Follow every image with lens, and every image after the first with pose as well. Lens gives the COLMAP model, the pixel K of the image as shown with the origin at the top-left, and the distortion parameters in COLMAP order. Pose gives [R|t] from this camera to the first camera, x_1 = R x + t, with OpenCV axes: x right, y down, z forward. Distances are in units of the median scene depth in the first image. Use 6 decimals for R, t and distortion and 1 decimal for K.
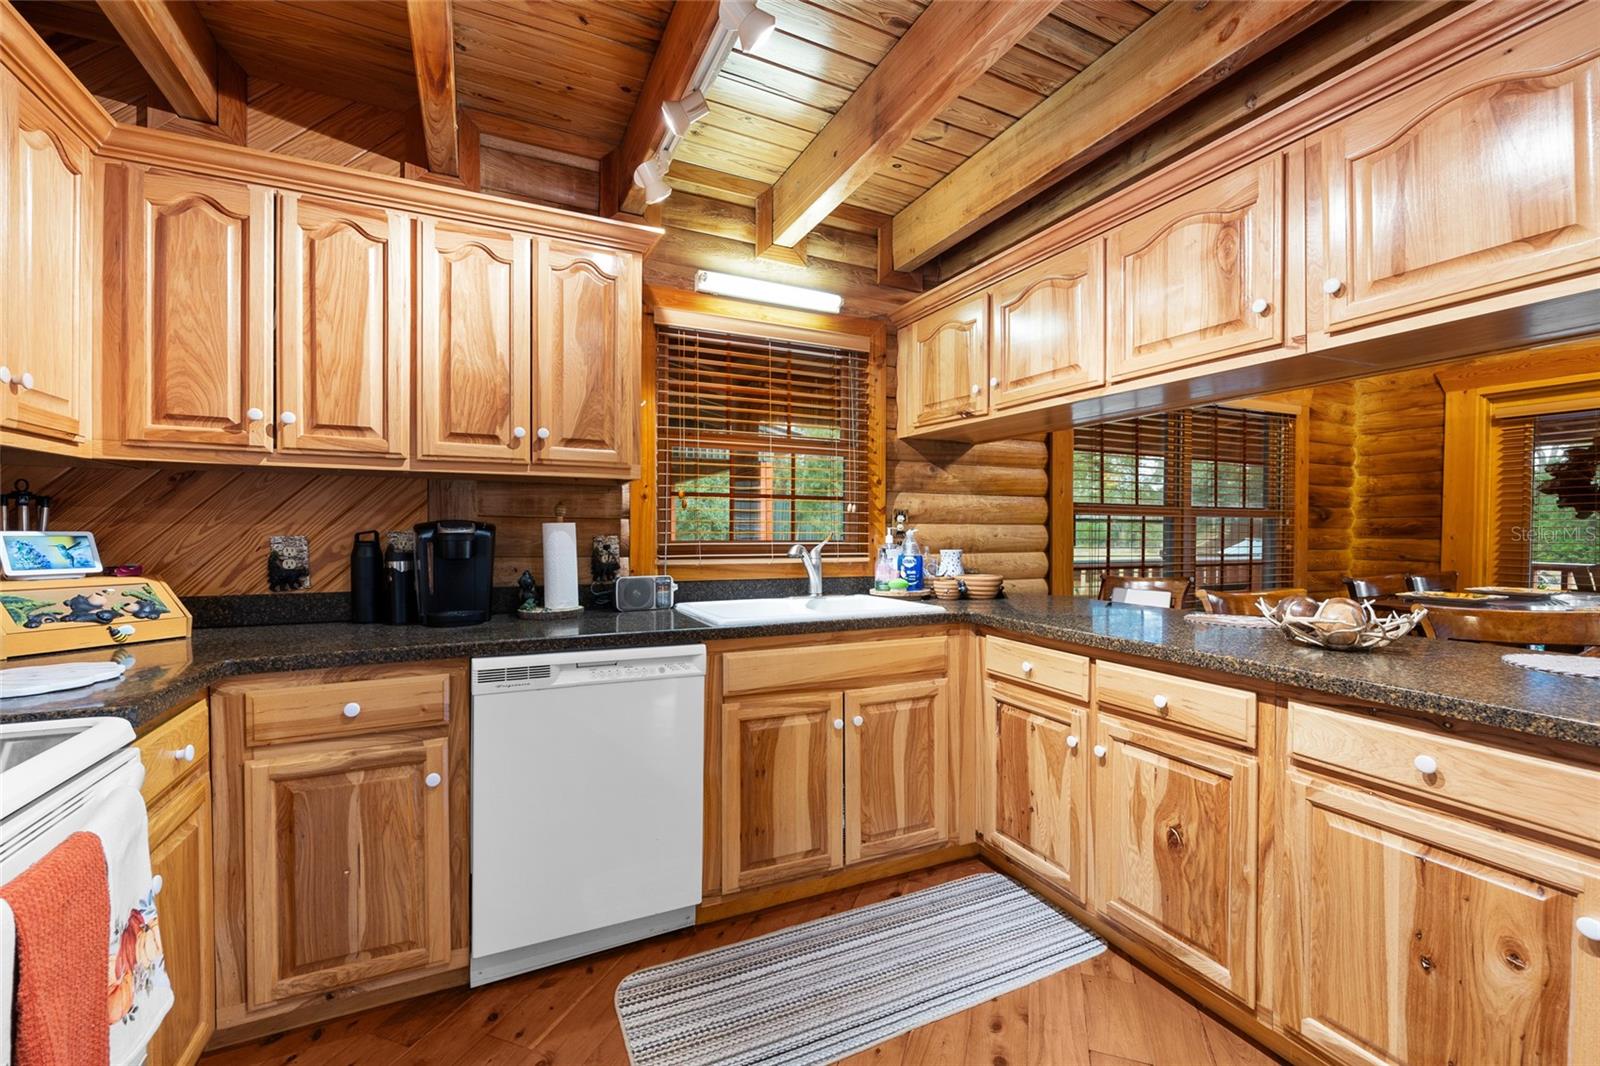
lens RADIAL K [[667.6, 0, 800.0], [0, 667.6, 533.0], [0, 0, 1]] dist [-0.000938, -0.000008]
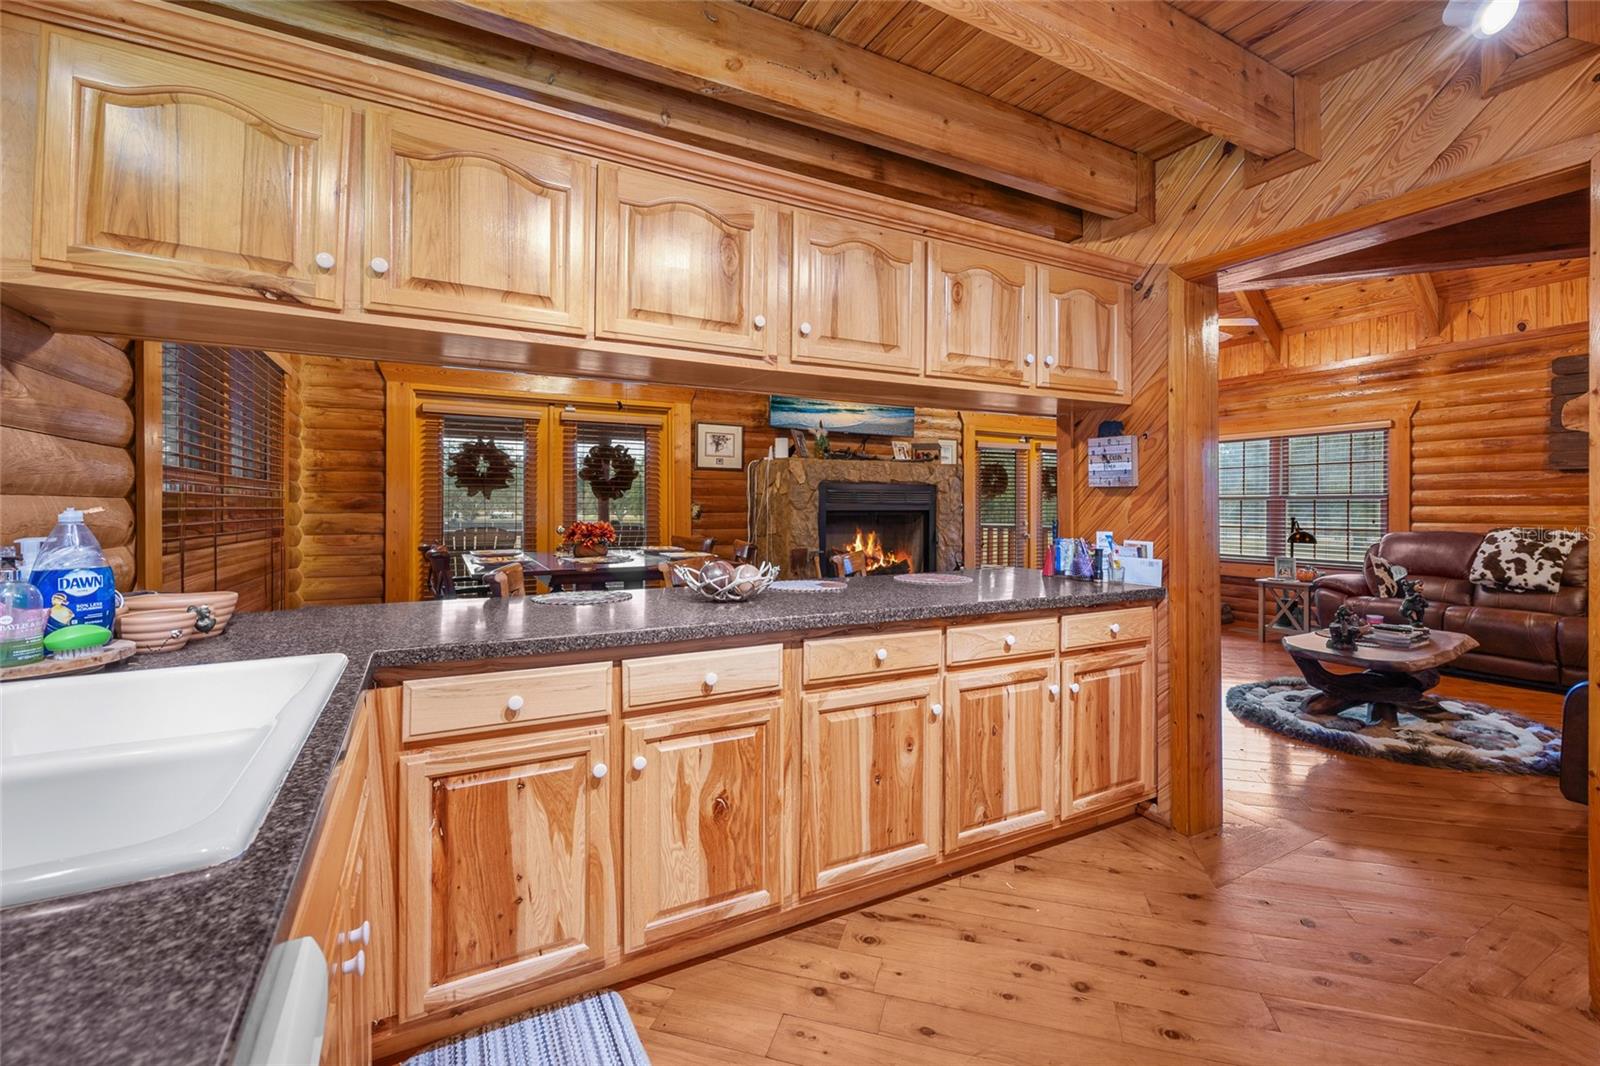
lens RADIAL K [[678.1, 0, 796.4], [0, 678.1, 511.5], [0, 0, 1]] dist [0.001235, -0.000217]
pose [[-0.053174, -0.011462, 0.998519, -0.390459], [0.002248, 0.999930, 0.011598, -0.009211], [-0.998583, 0.002861, -0.053144, 0.747196]]
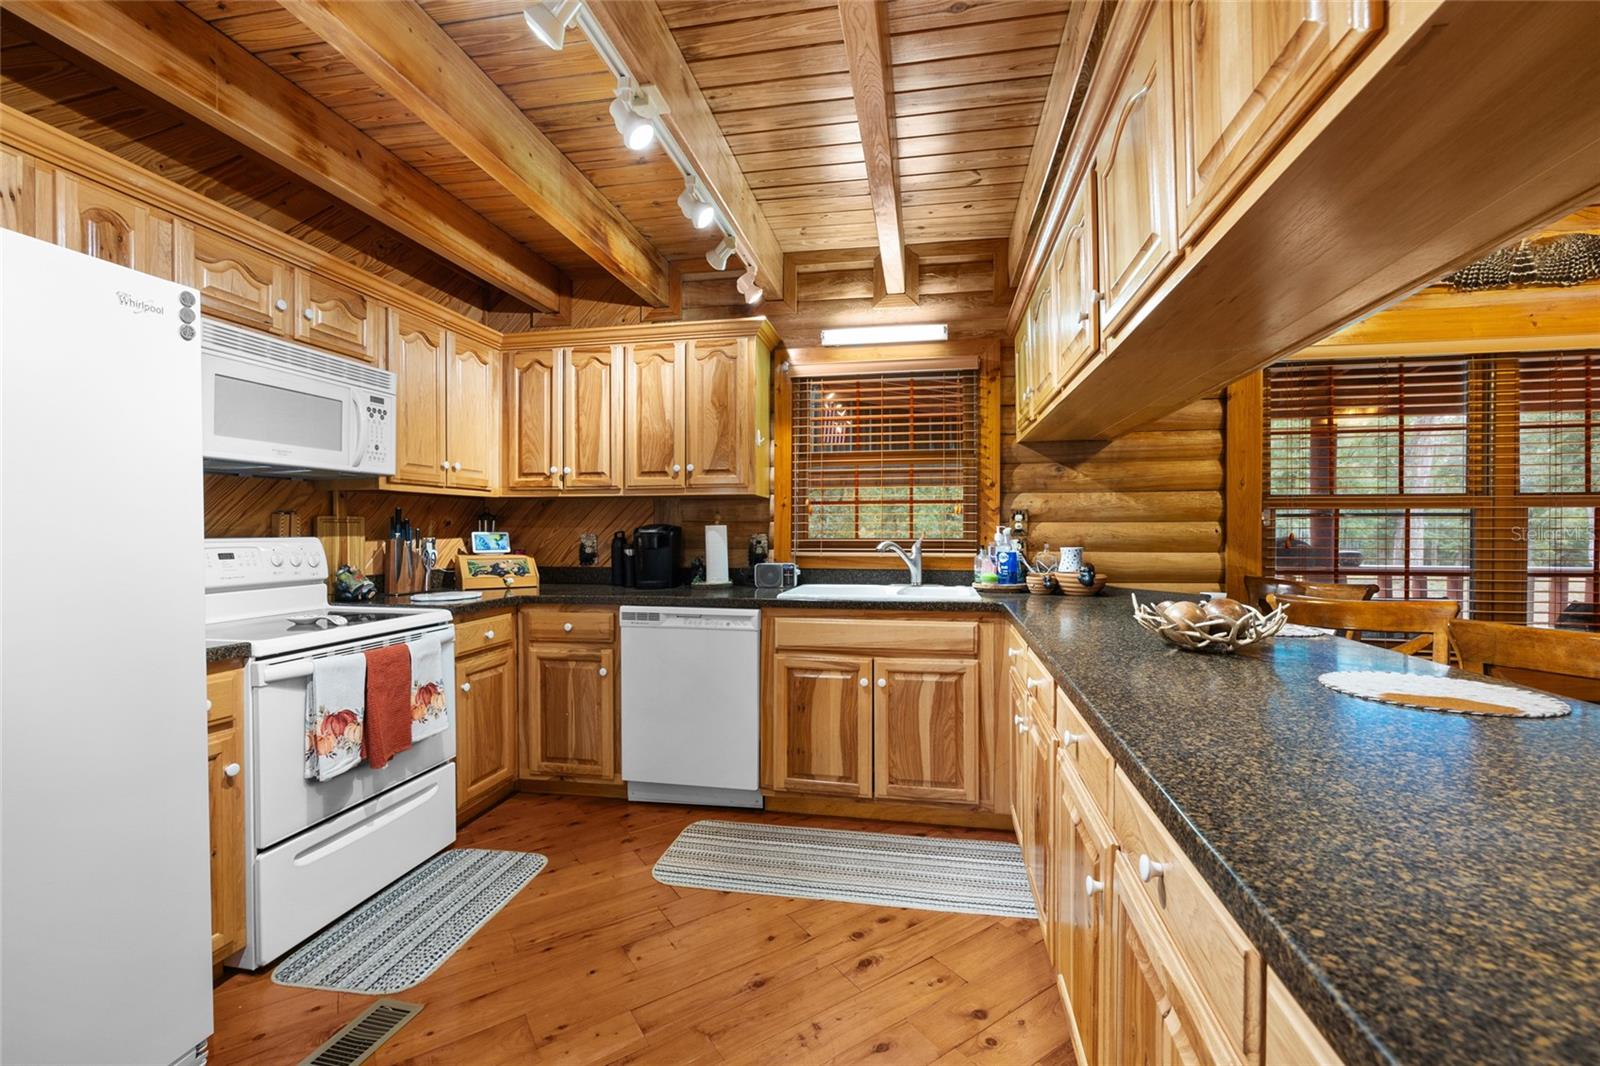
lens RADIAL K [[652.2, 0, 800.0], [0, 652.2, 533.0], [0, 0, 1]] dist [-0.002217, -0.000266]
pose [[0.810110, -0.003222, -0.586269, 0.685684], [0.002706, 0.999995, -0.001756, 0.005046], [0.586272, -0.000164, 0.810115, -0.071721]]
